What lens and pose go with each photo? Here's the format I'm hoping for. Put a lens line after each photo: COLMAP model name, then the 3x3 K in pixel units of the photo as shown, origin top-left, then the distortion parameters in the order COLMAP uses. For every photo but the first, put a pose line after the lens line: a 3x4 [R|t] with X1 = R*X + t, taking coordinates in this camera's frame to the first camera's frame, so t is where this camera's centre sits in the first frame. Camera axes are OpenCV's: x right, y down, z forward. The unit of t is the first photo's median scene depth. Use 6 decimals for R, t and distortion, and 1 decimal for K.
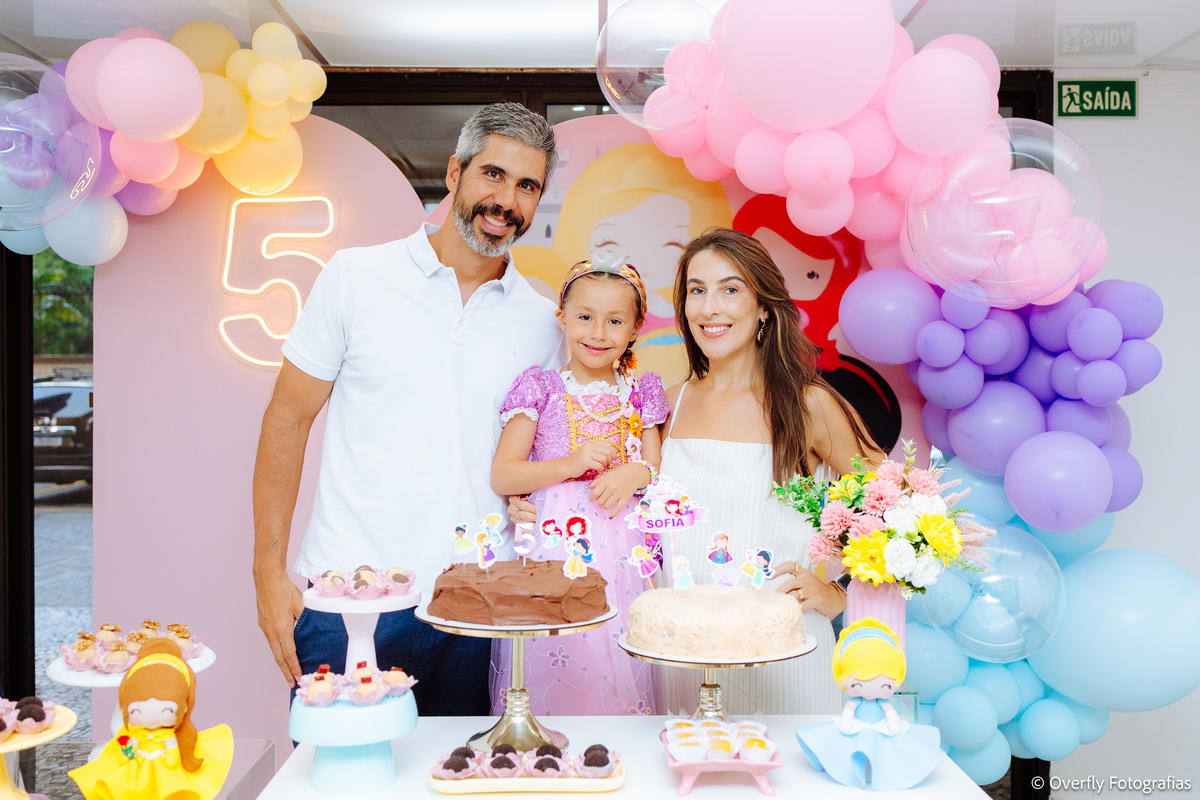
lens RADIAL K [[1215.3, 0, 600.0], [0, 1215.3, 400.0], [0, 0, 1]] dist [0.017776, 0.007513]
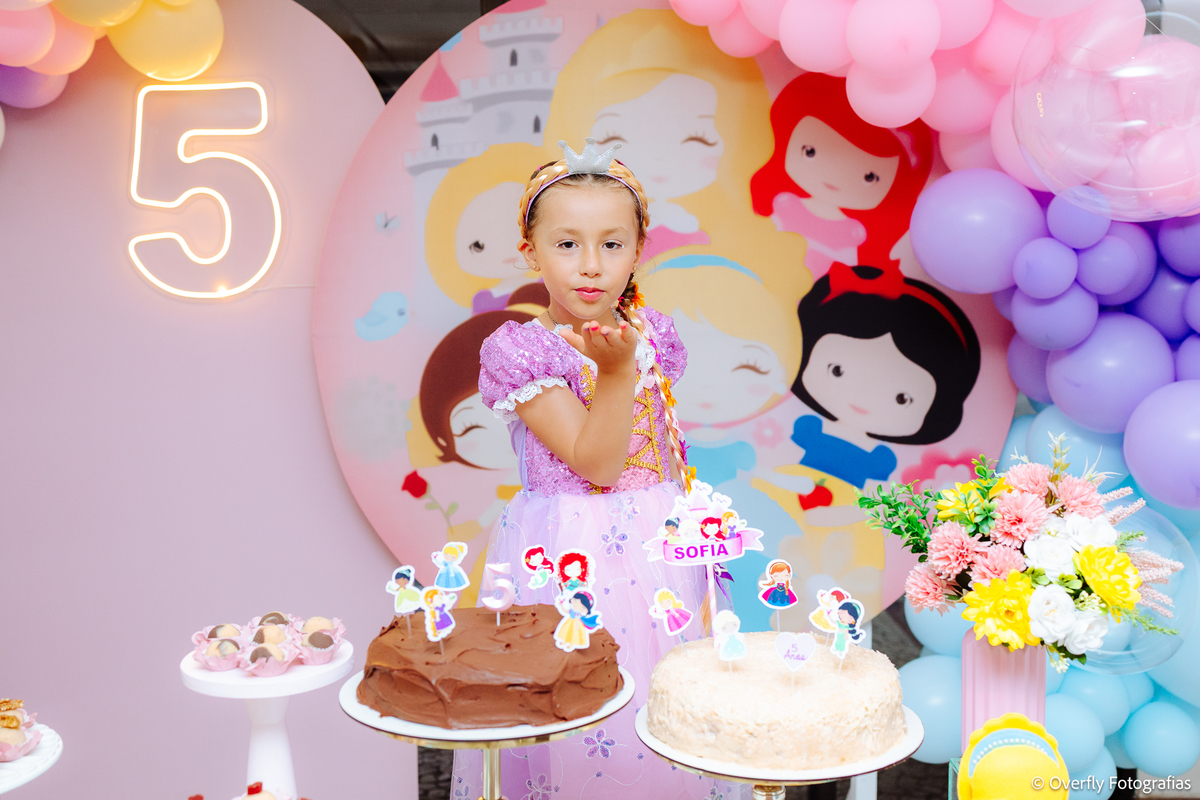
lens RADIAL K [[1134.0, 0, 604.3], [0, 1134.0, 363.7], [0, 0, 1]] dist [0.018323, 0.004657]
pose [[0.999948, -0.010186, 0.000594, -0.001226], [0.010111, 0.997012, 0.076584, -0.057872], [-0.001372, -0.076574, 0.997063, 0.366046]]
